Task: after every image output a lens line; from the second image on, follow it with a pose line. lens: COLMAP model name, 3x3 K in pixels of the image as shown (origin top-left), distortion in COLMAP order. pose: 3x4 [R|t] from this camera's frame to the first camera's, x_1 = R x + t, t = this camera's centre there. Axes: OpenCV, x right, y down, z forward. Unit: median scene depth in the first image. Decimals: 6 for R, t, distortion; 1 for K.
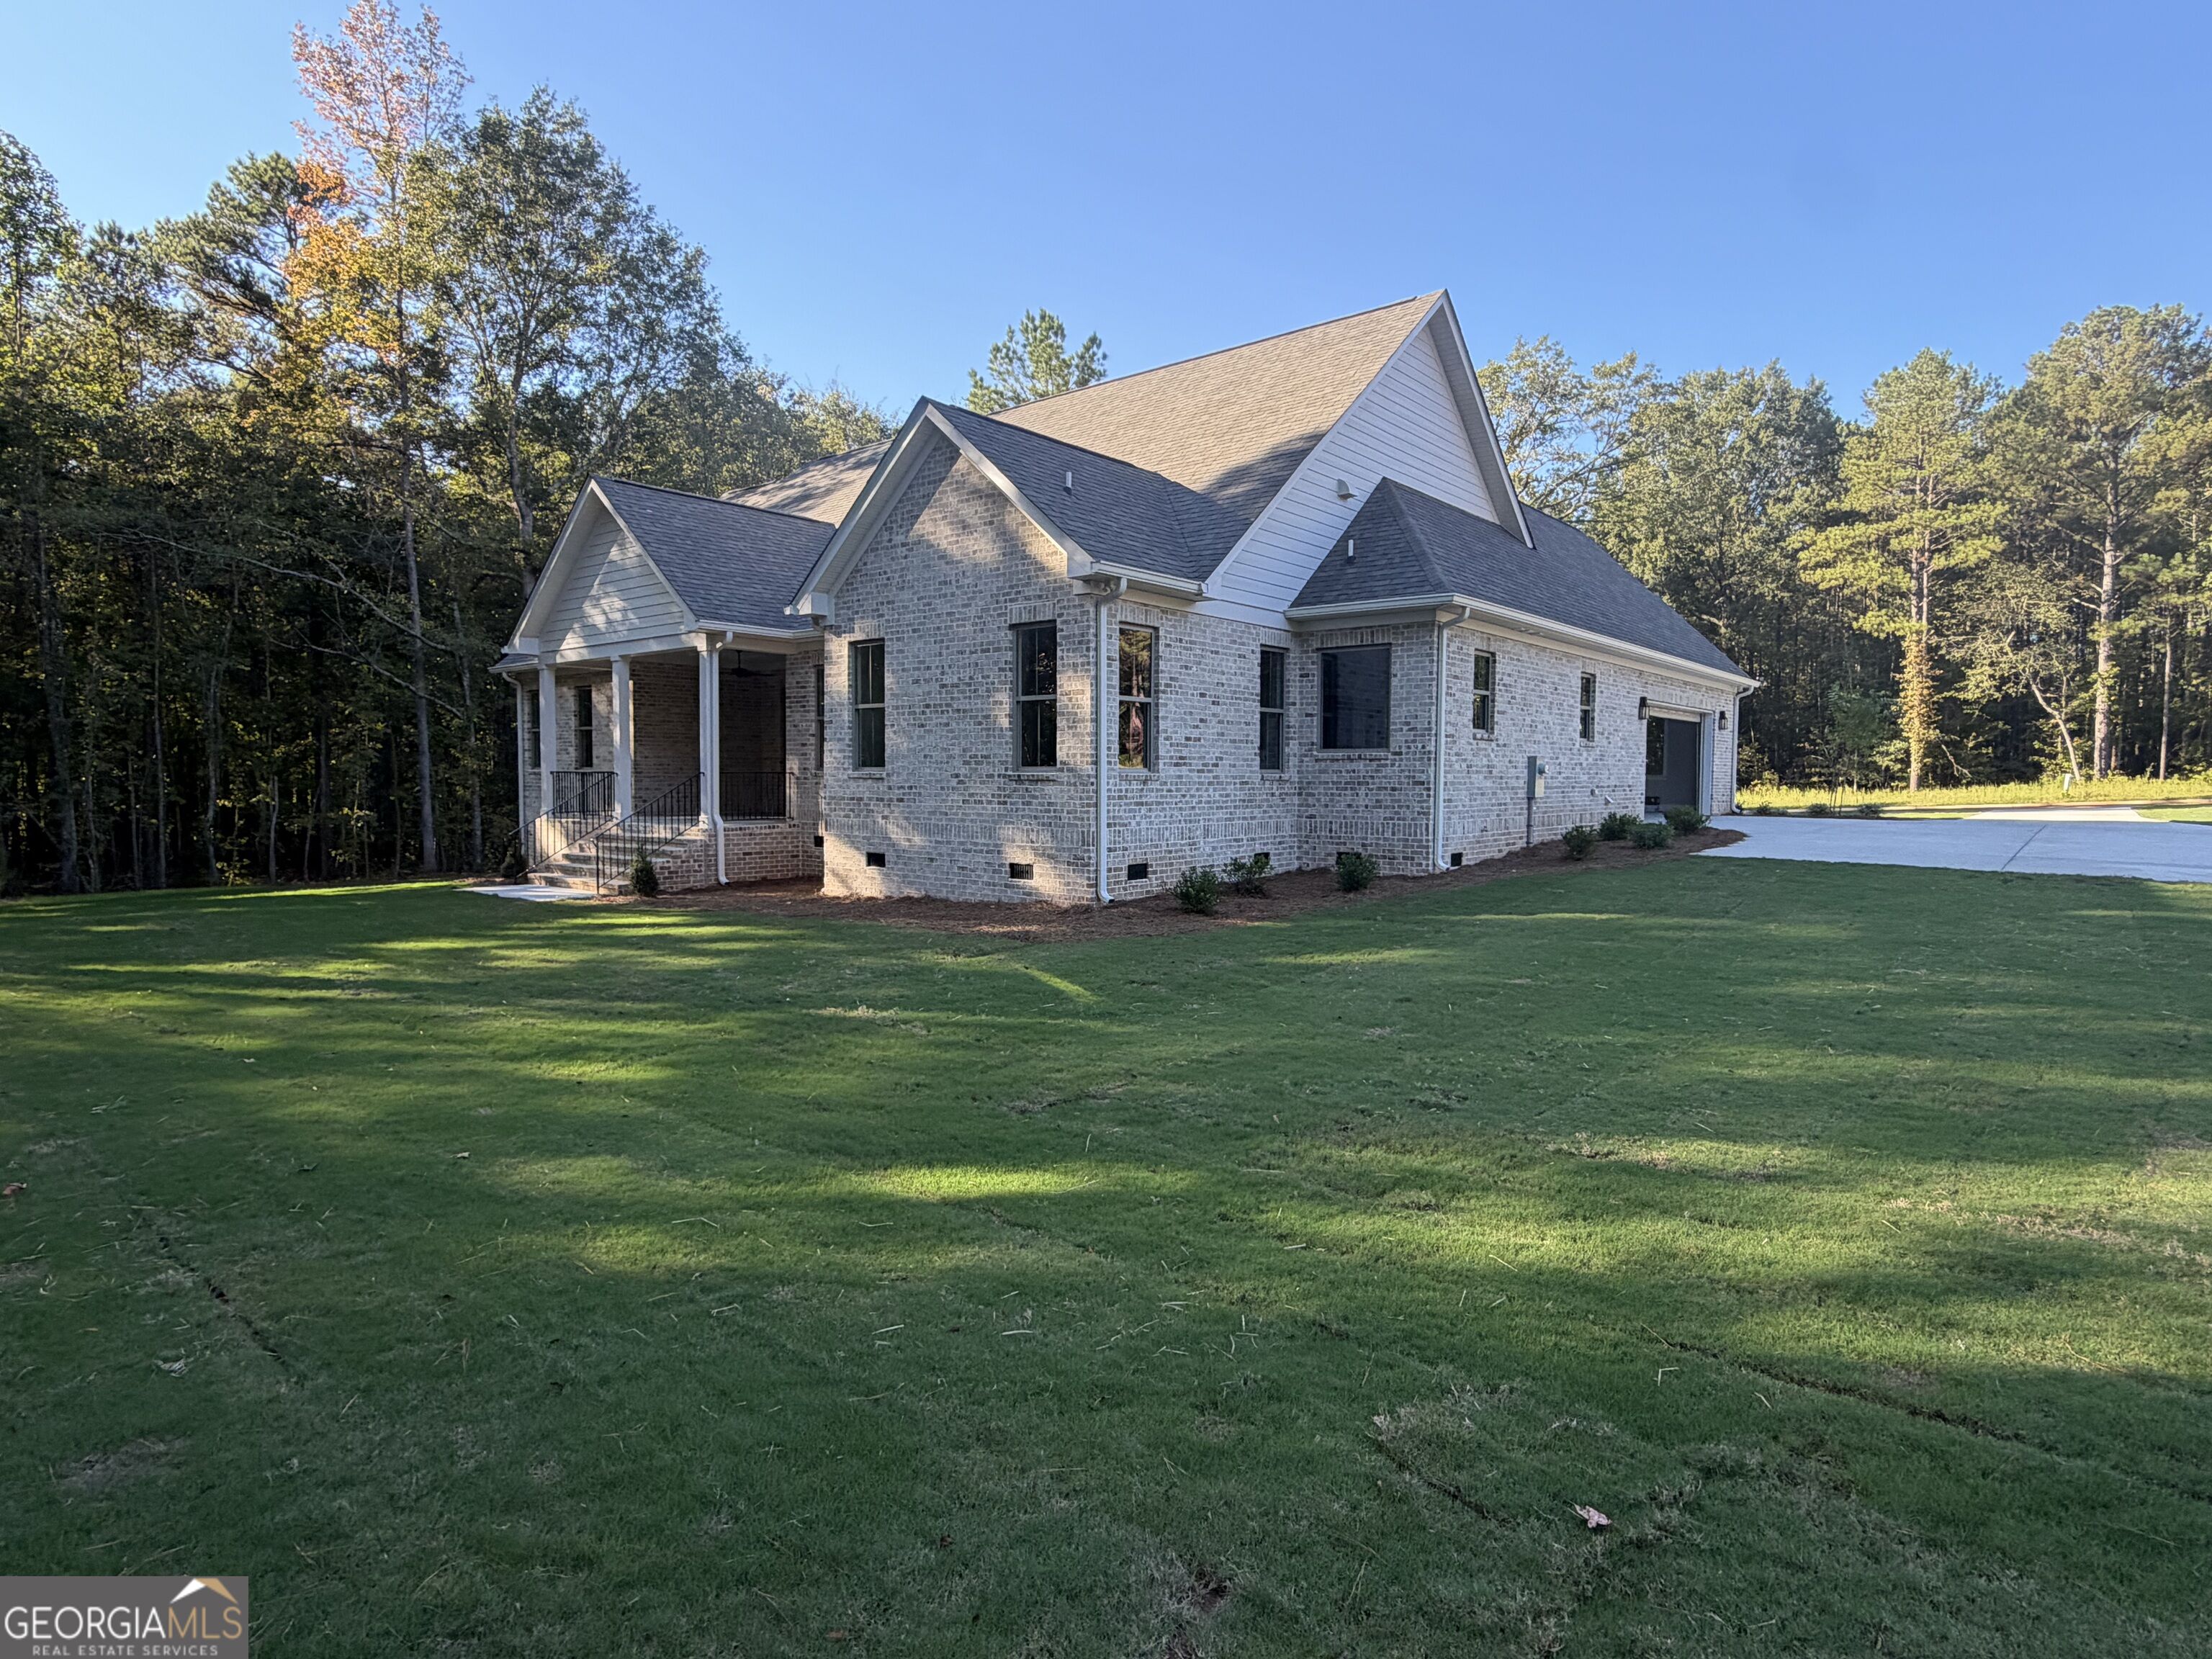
lens RADIAL K [[1172.5, 0, 1106.0], [0, 1172.5, 829.5], [0, 0, 1]] dist [0.006084, 0.000868]
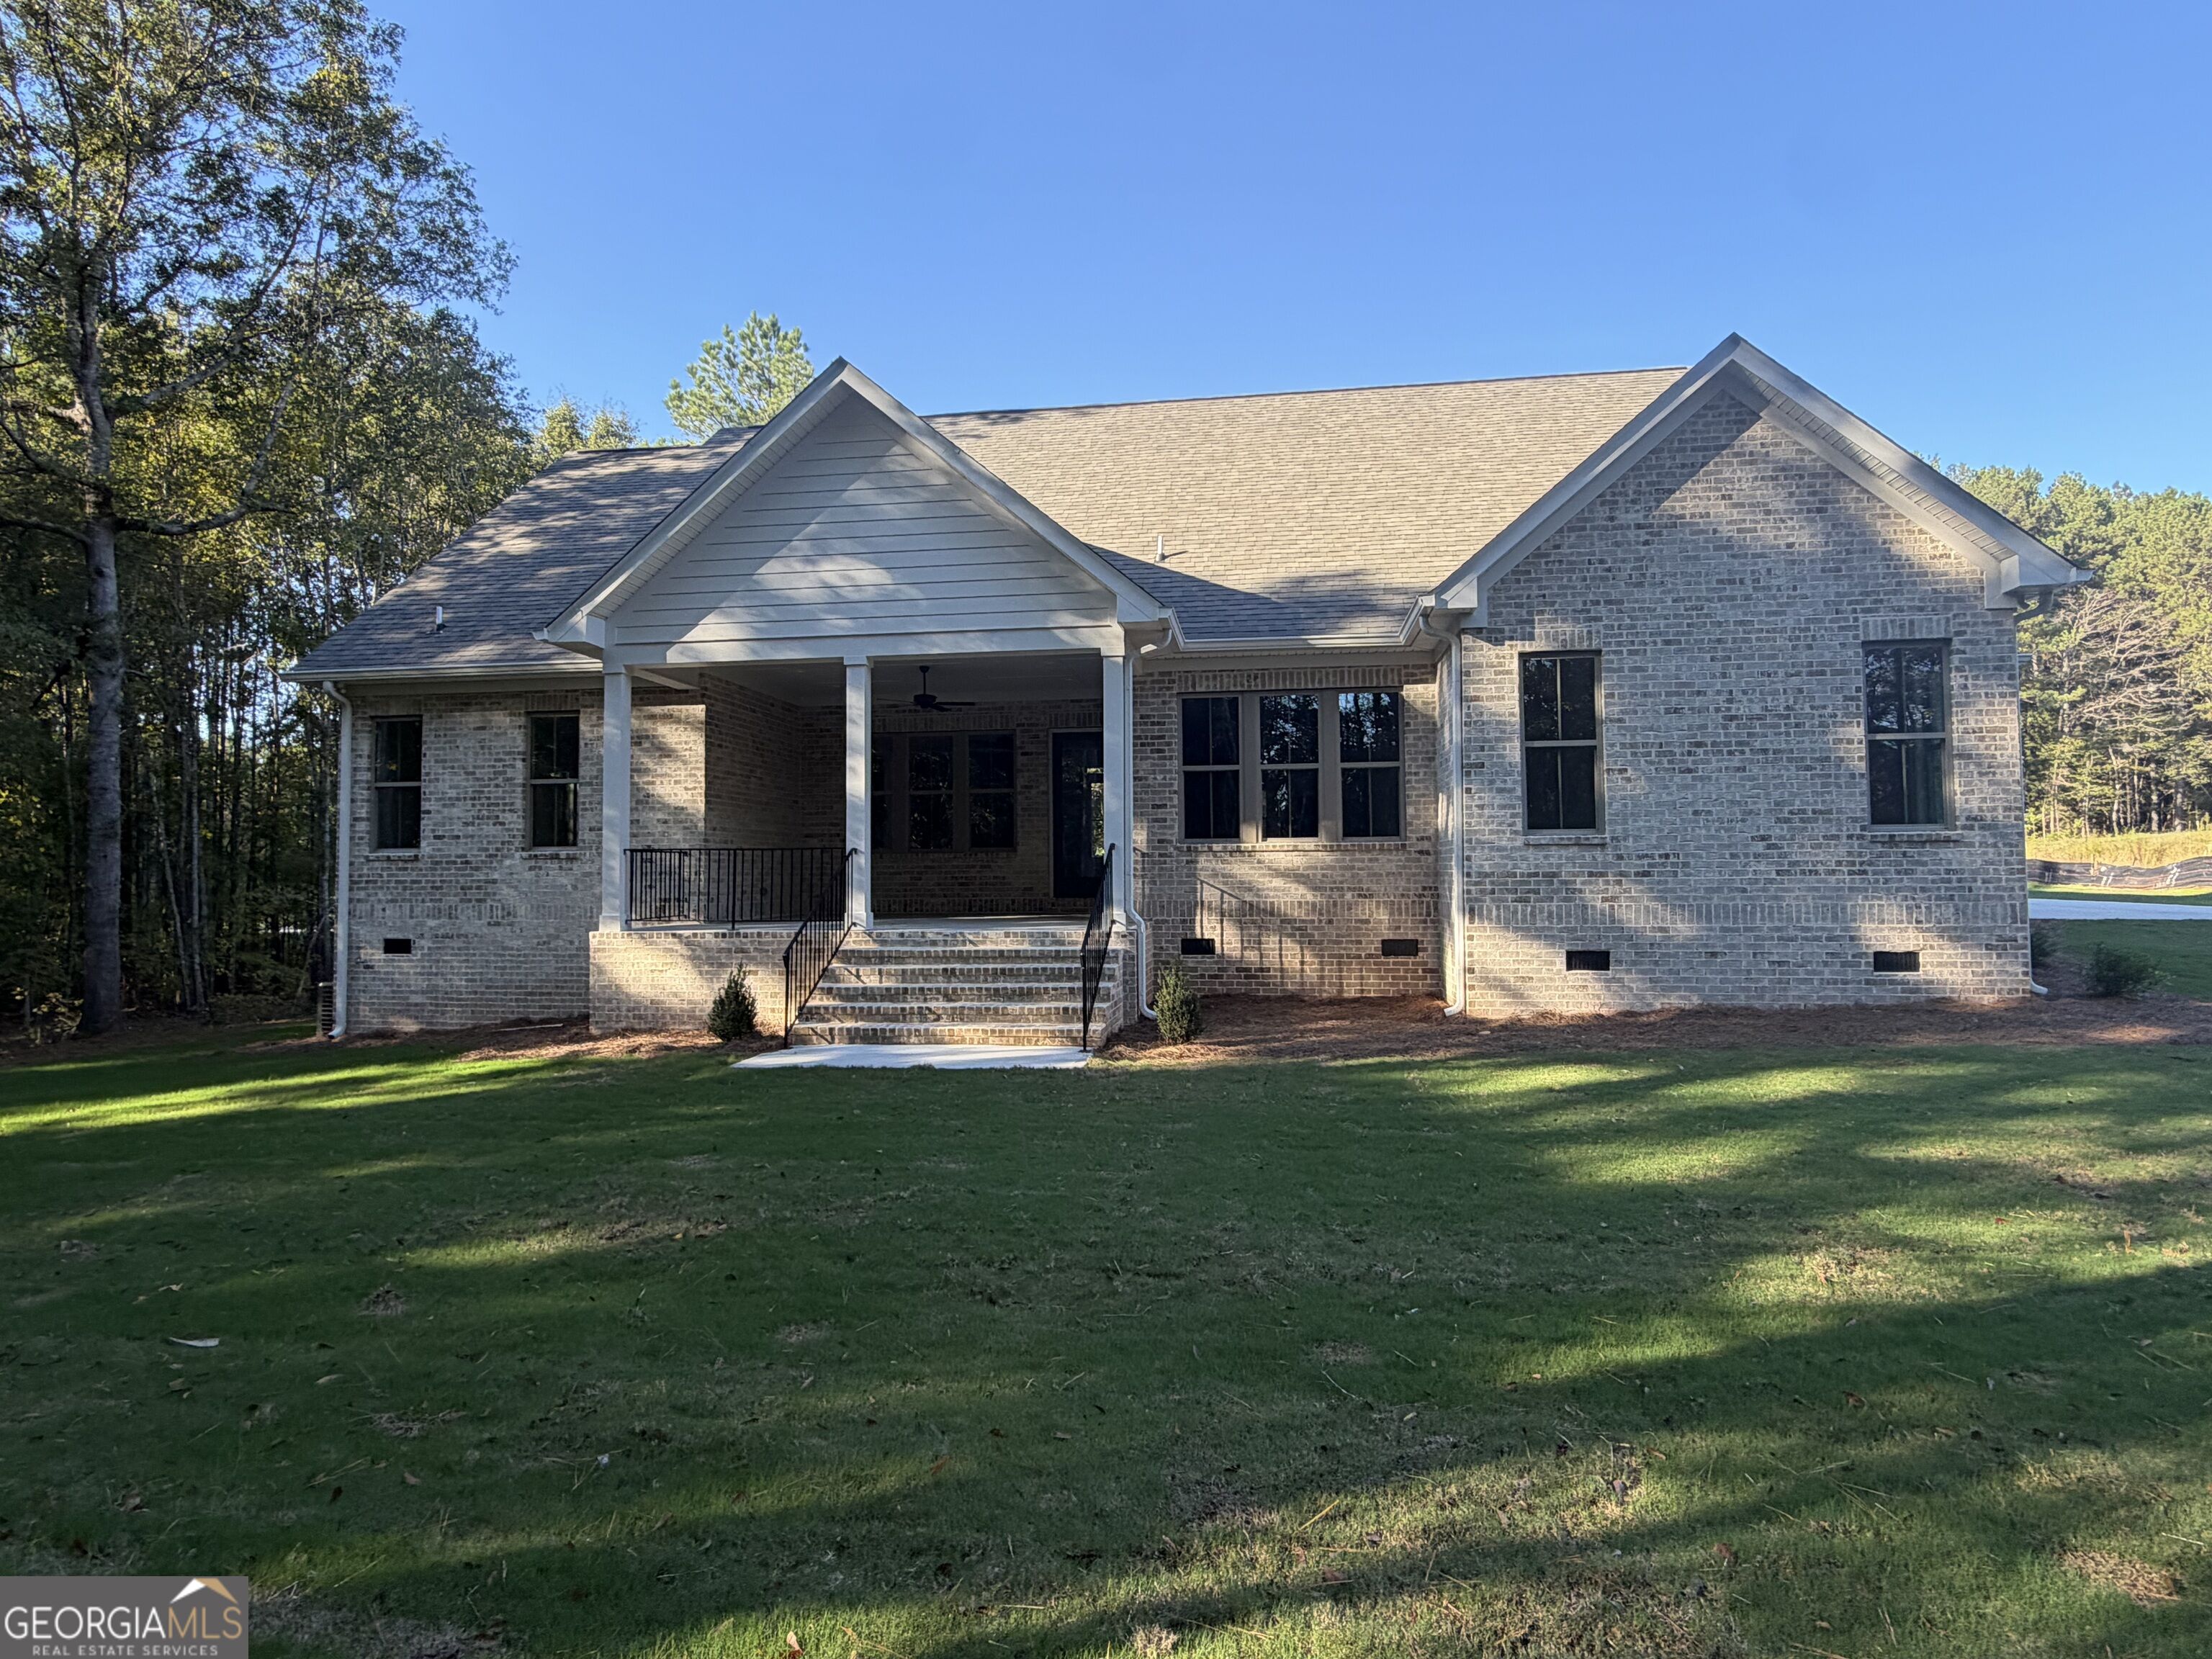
lens RADIAL K [[1172.5, 0, 1106.0], [0, 1172.5, 829.5], [0, 0, 1]] dist [0.006084, 0.000868]
pose [[0.848955, 0.016426, 0.528210, -0.854379], [0.034848, 0.995601, -0.086970, -0.001113], [-0.527315, 0.092240, 0.844648, 0.579893]]
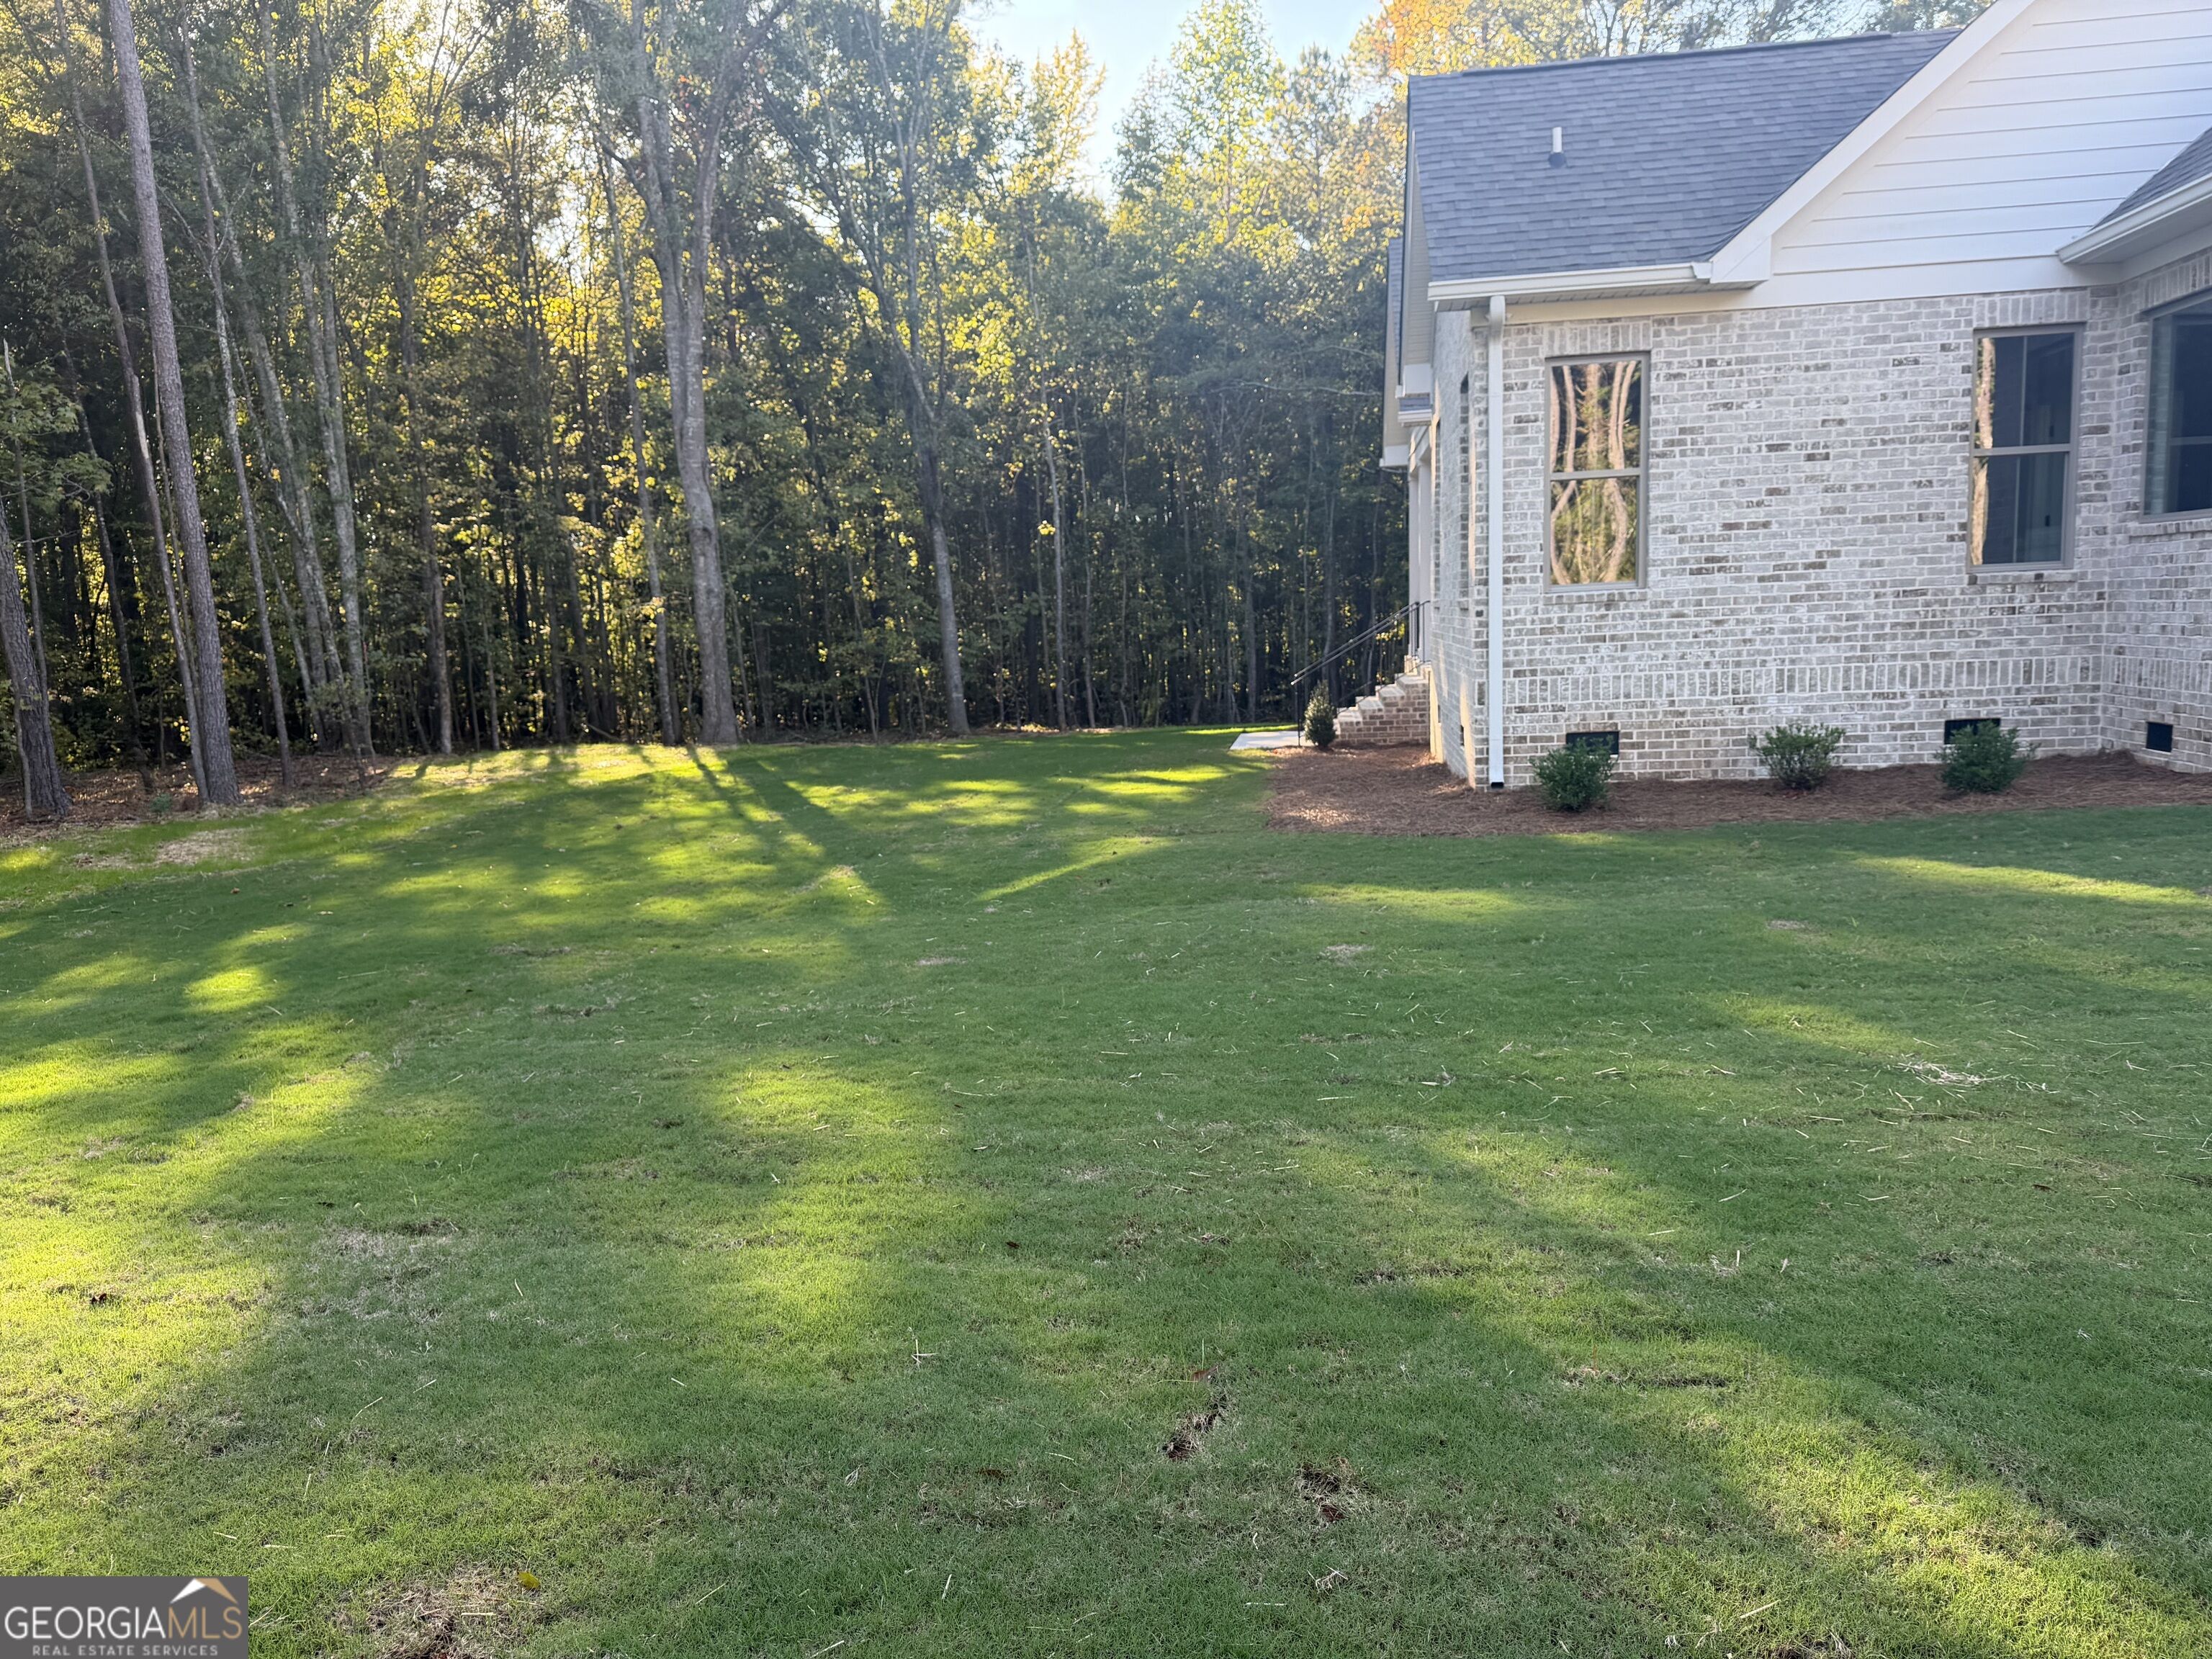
lens RADIAL K [[1556.0, 0, 1106.0], [0, 1556.0, 829.5], [0, 0, 1]] dist [-0.002339, -0.001740]
pose [[0.533110, 0.087879, -0.841470, 0.604530], [0.009024, 0.993944, 0.109519, -0.013562], [0.845998, -0.065979, 0.529088, 0.306746]]
